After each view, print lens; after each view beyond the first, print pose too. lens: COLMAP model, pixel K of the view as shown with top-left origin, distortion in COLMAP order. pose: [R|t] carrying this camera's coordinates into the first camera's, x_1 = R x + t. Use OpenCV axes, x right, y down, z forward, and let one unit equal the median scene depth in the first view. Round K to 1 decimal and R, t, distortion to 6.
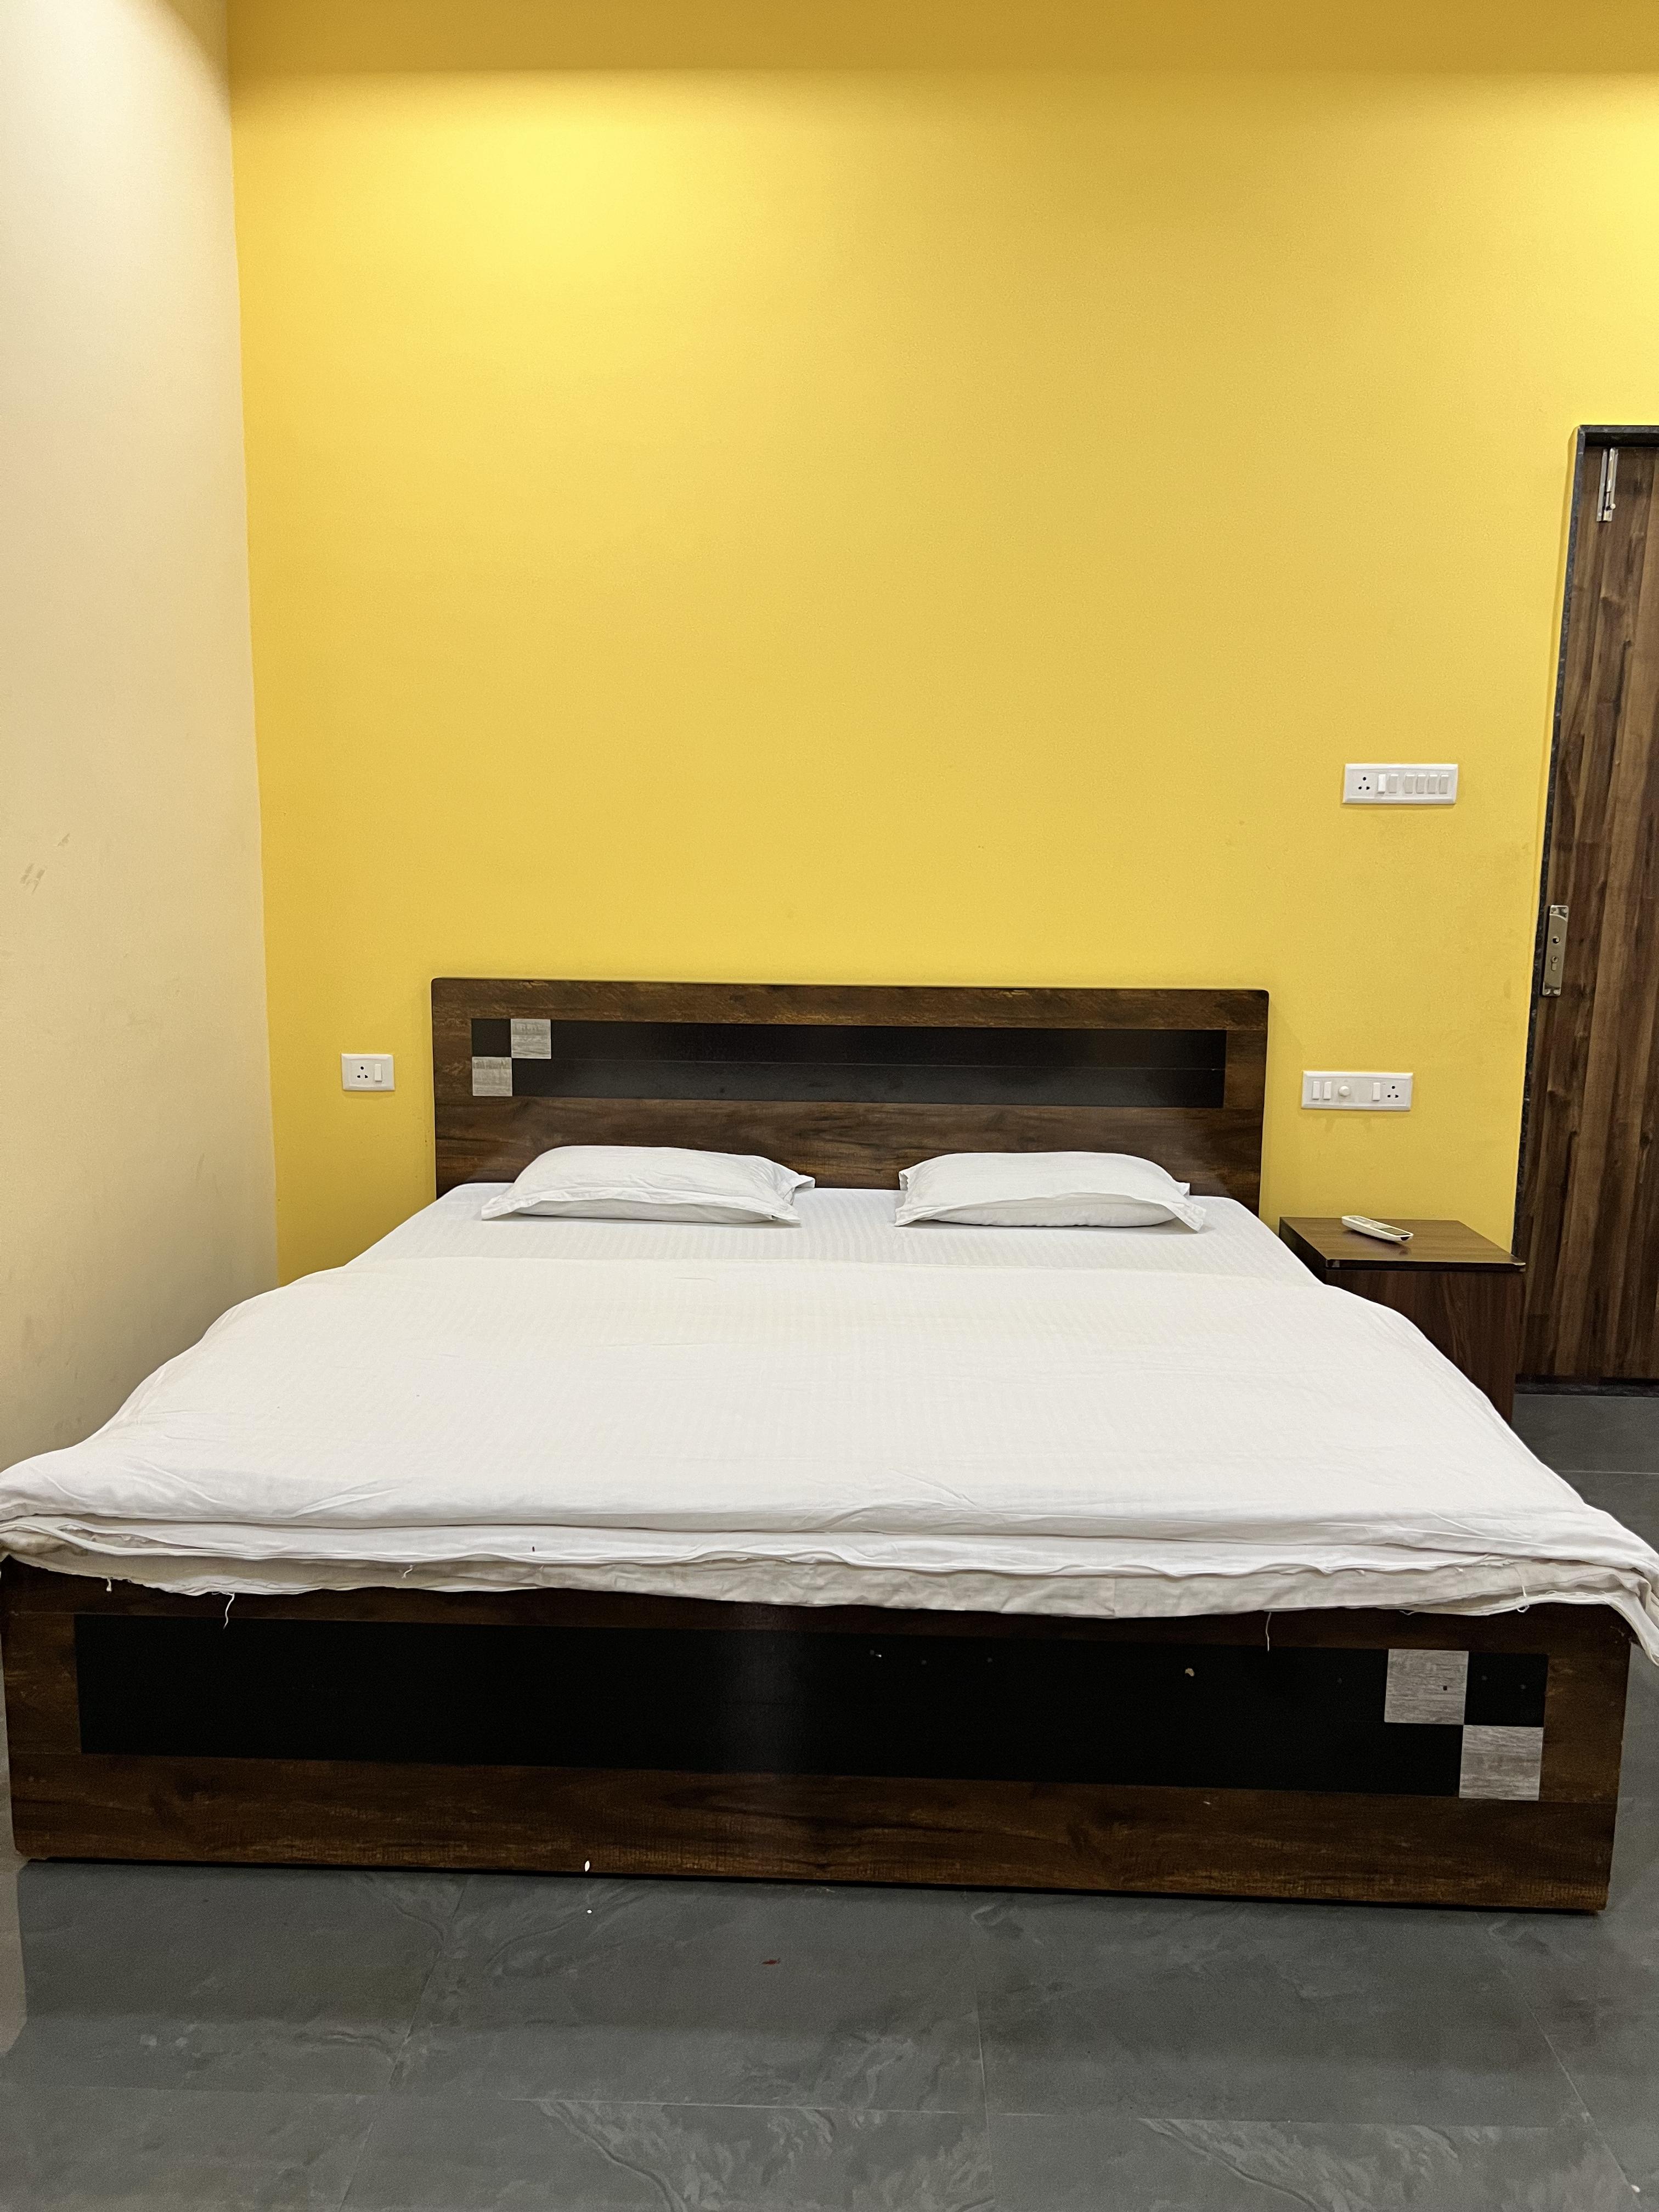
lens RADIAL K [[1673.5, 0, 829.5], [0, 1673.5, 1106.0], [0, 0, 1]] dist [0.014300, -0.002894]
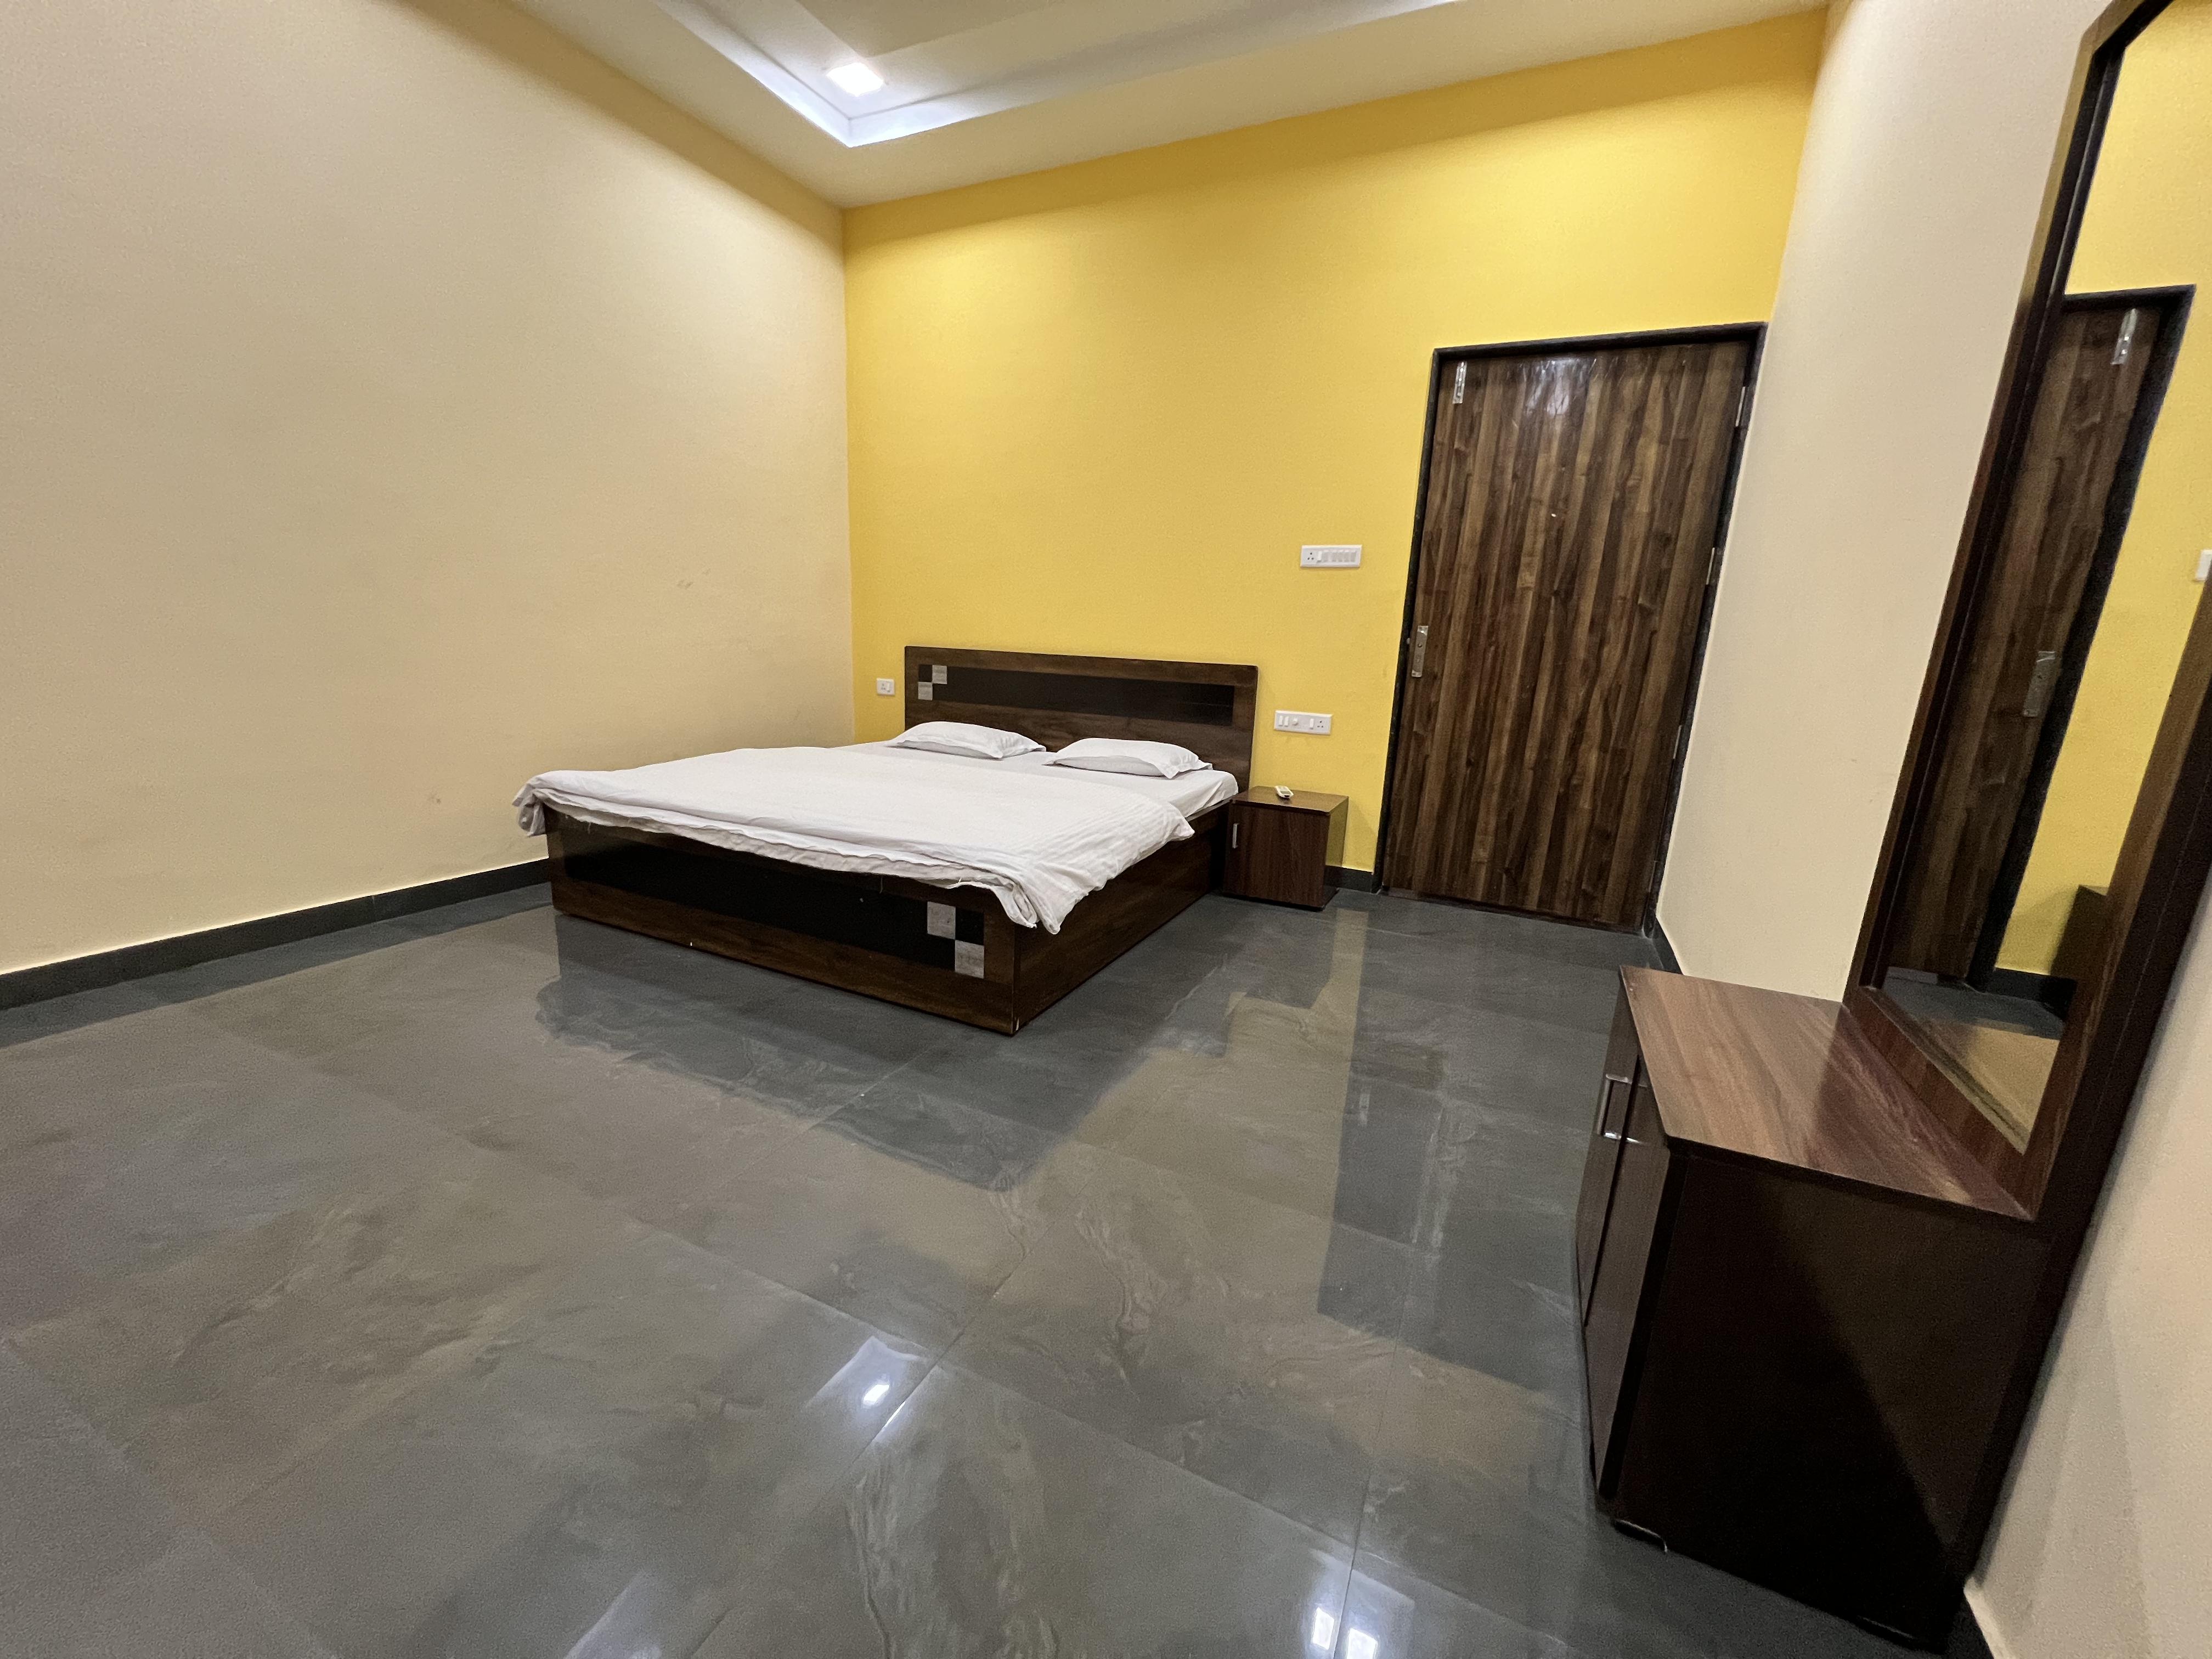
lens RADIAL K [[885.6, 0, 1106.0], [0, 885.6, 829.5], [0, 0, 1]] dist [-0.002254, -0.000286]
pose [[0.913066, 0.115322, -0.391166, 0.535645], [-0.092799, 0.992775, 0.076072, 0.057355], [0.397112, -0.033159, 0.917171, -0.009290]]
